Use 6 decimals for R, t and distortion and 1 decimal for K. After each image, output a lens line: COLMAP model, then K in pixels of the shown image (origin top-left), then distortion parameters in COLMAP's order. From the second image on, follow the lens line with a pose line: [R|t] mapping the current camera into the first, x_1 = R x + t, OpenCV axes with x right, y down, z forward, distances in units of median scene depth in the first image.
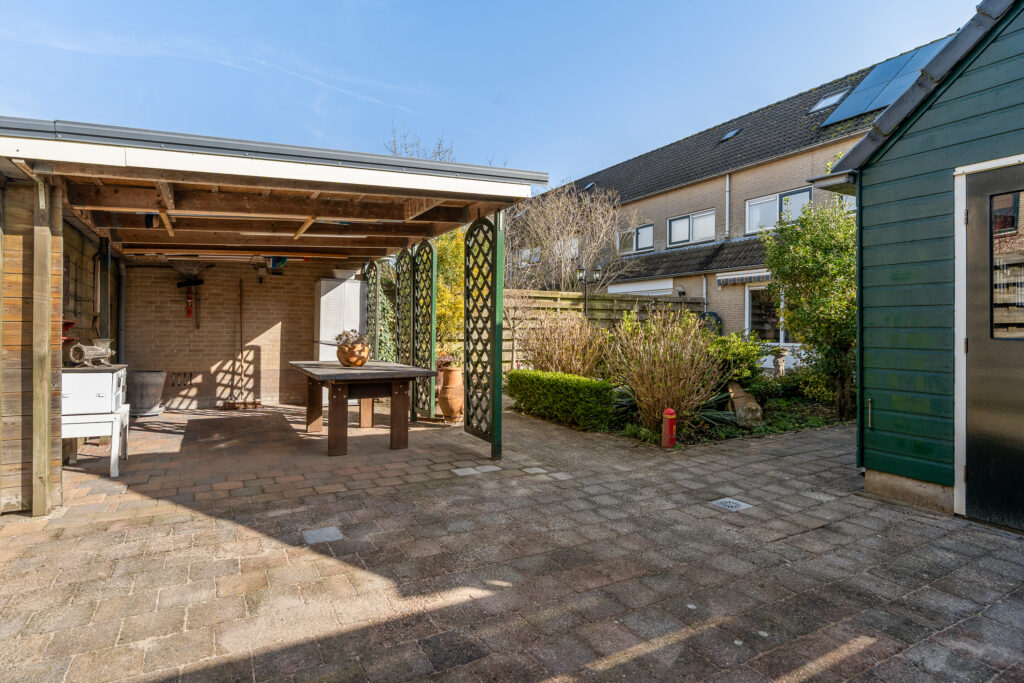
lens RADIAL K [[463.6, 0, 513.1], [0, 463.6, 338.1], [0, 0, 1]] dist [0.004144, -0.000048]
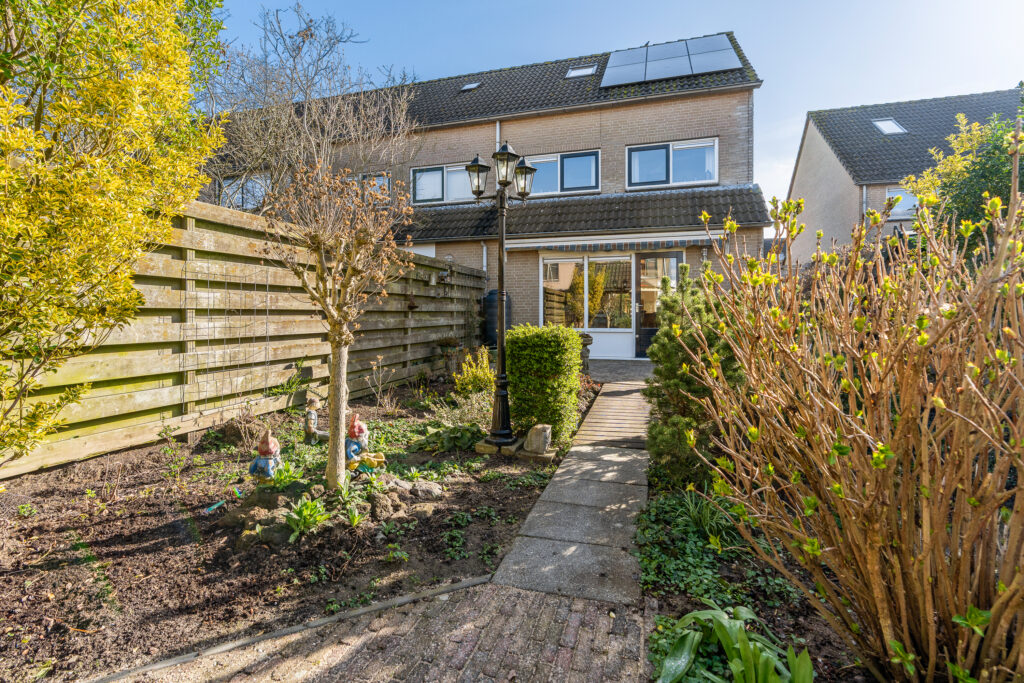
lens RADIAL K [[463.6, 0, 508.3], [0, 463.6, 336.7], [0, 0, 1]] dist [0.004144, -0.000048]
pose [[0.753766, -0.024632, 0.656681, -0.064771], [0.010659, 0.999624, 0.025261, 0.002932], [-0.657056, -0.012042, 0.753745, 0.376256]]
